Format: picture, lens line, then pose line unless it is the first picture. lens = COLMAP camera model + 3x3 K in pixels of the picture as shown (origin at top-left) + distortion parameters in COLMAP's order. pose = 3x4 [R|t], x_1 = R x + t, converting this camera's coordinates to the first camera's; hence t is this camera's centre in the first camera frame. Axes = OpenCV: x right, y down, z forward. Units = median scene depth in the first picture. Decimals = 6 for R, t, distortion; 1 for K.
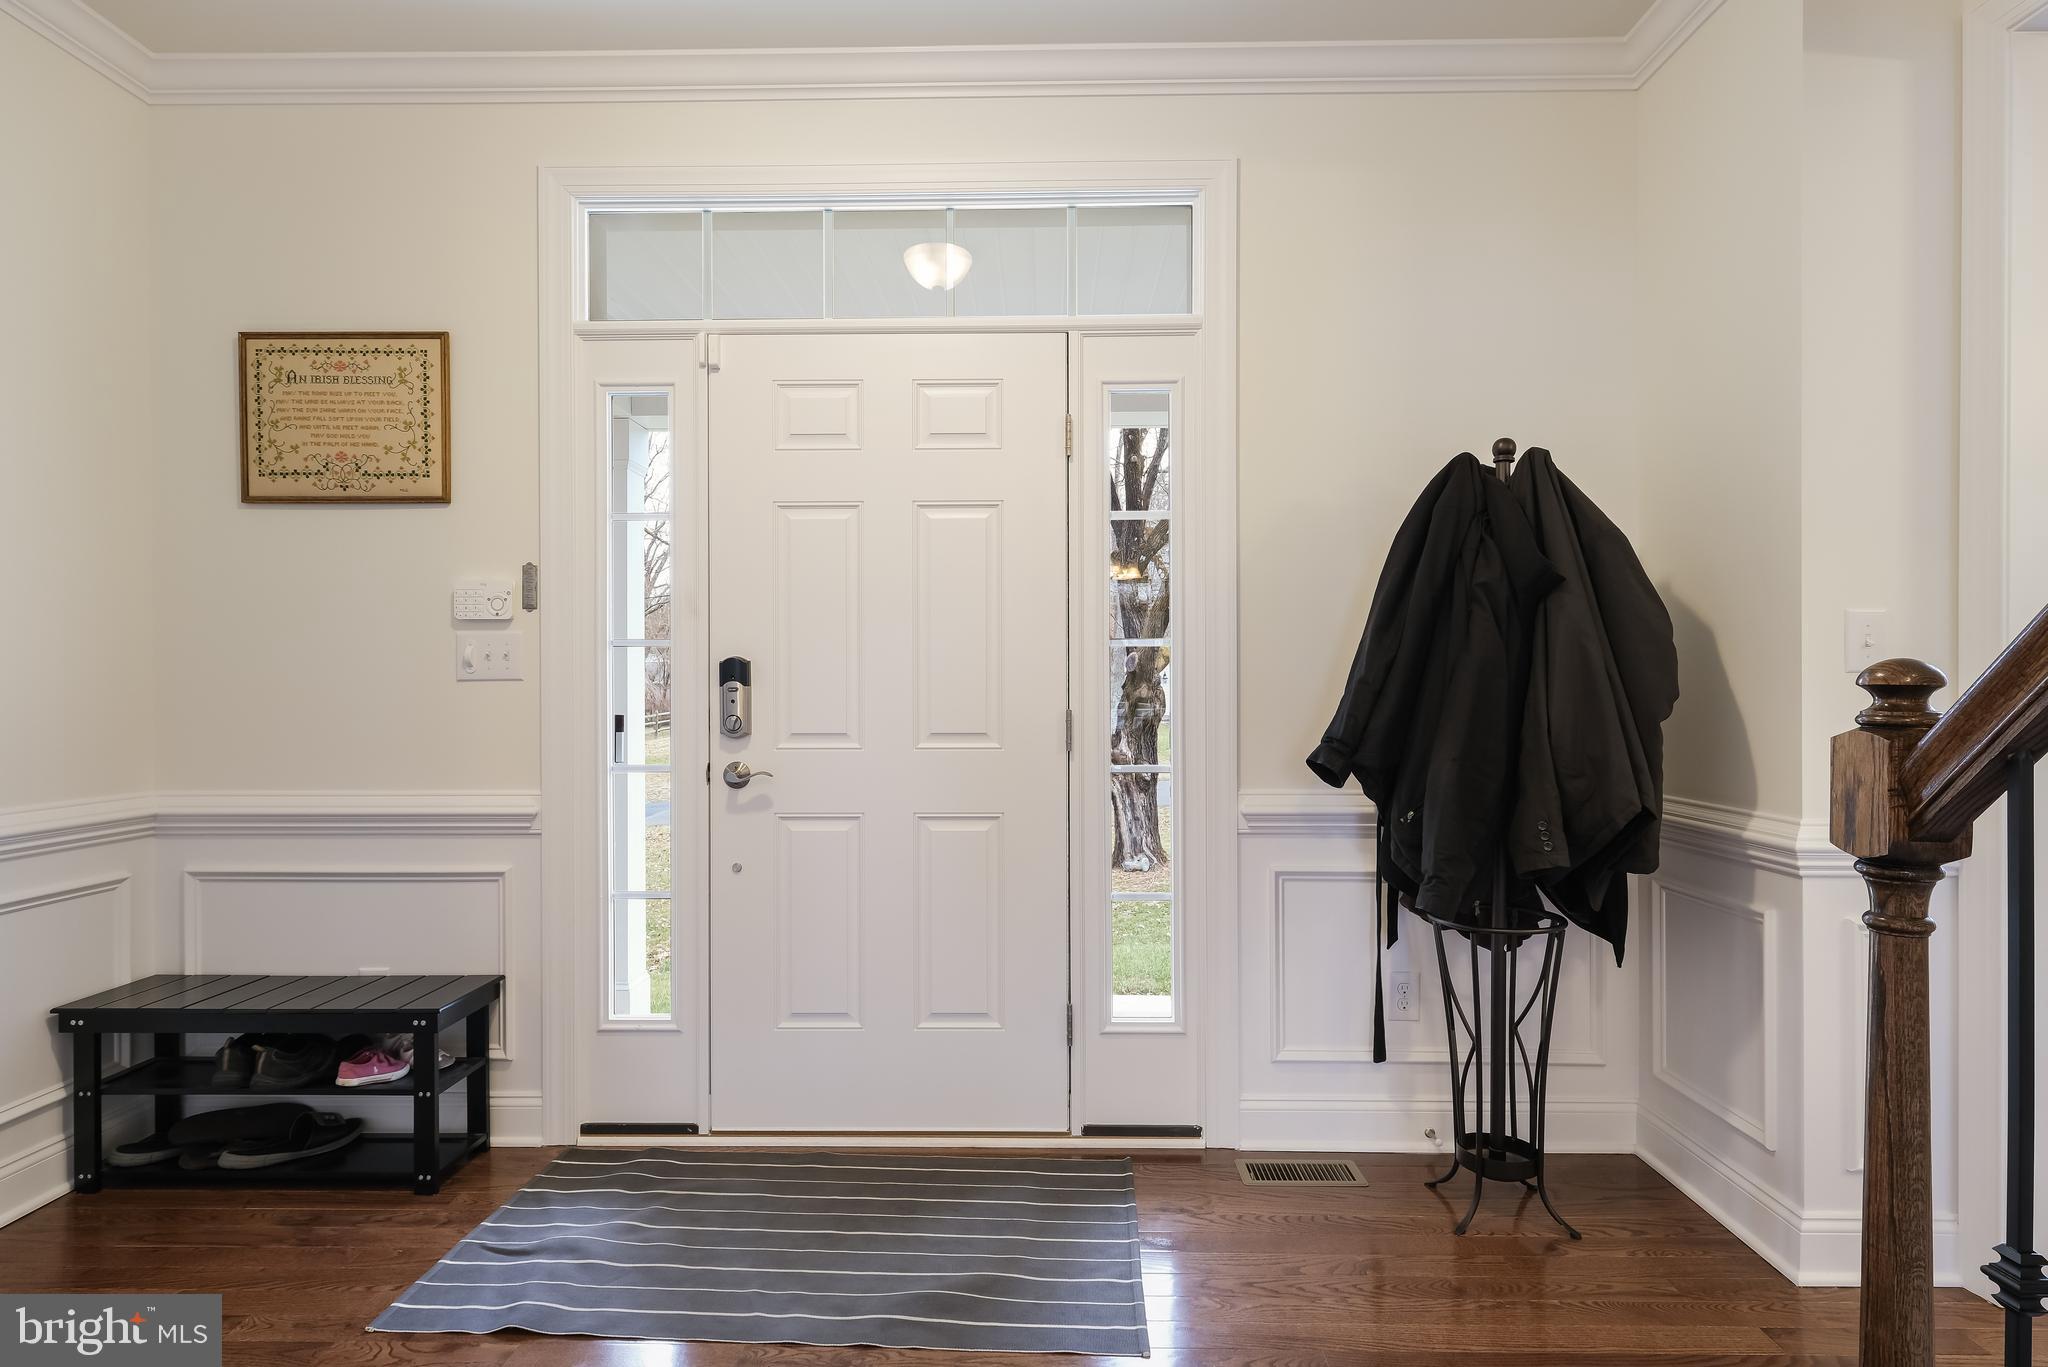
lens RADIAL K [[1128.1, 0, 1025.5], [0, 1128.1, 685.5], [0, 0, 1]] dist [0.006869, 0.000152]
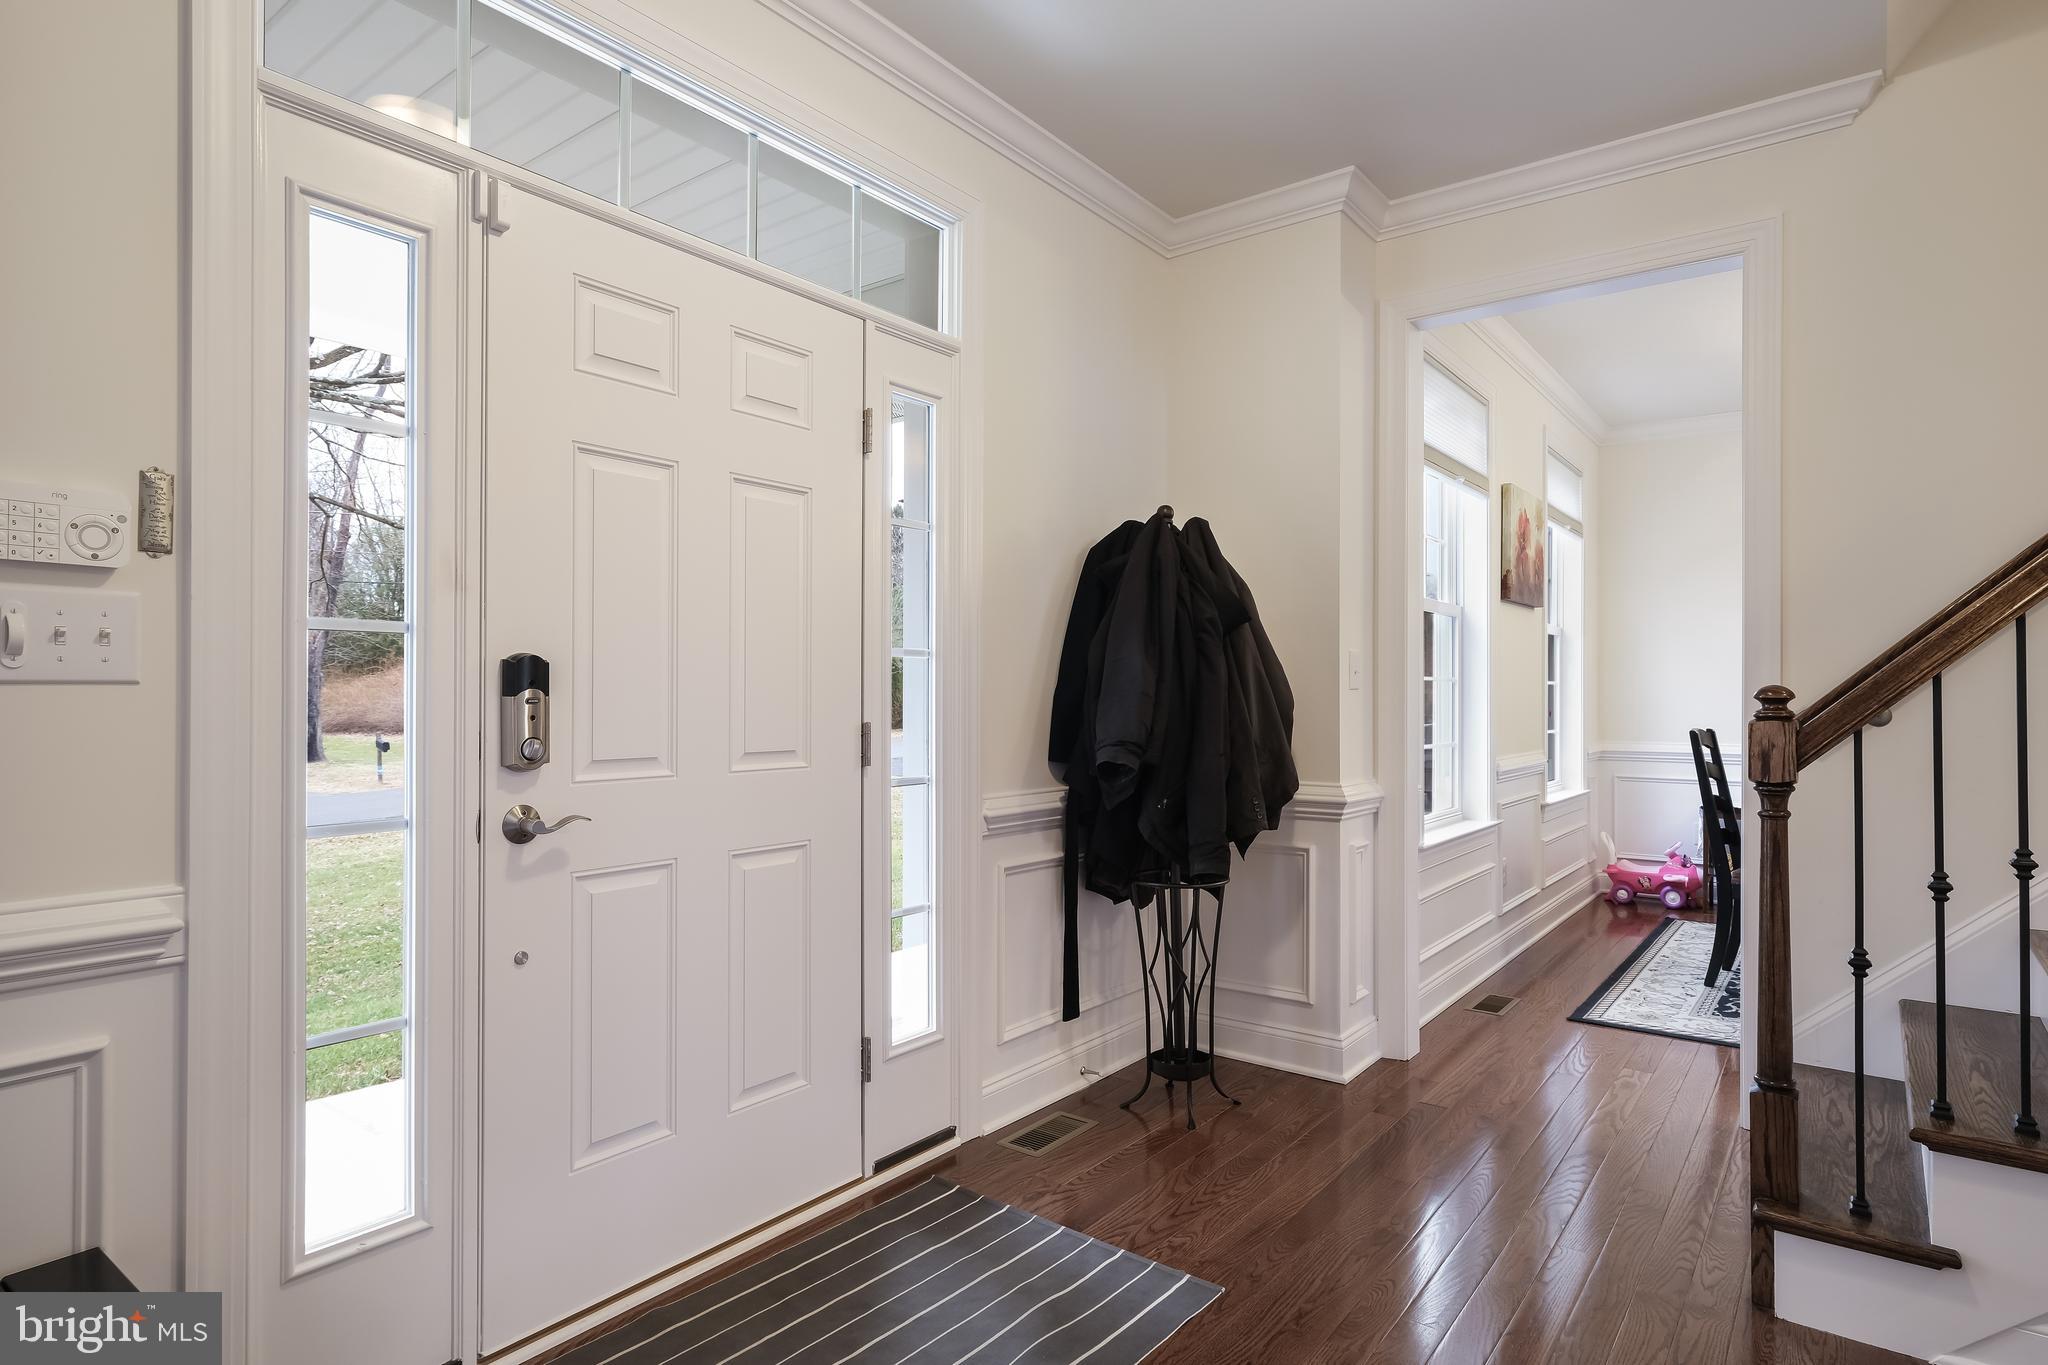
lens RADIAL K [[1128.1, 0, 1025.1], [0, 1128.1, 687.1], [0, 0, 1]] dist [0.006869, 0.000152]
pose [[0.582880, 0.009313, 0.812505, -0.645241], [-0.002329, 0.999949, -0.009791, 0.001135], [-0.812555, 0.003814, 0.582872, 0.346716]]
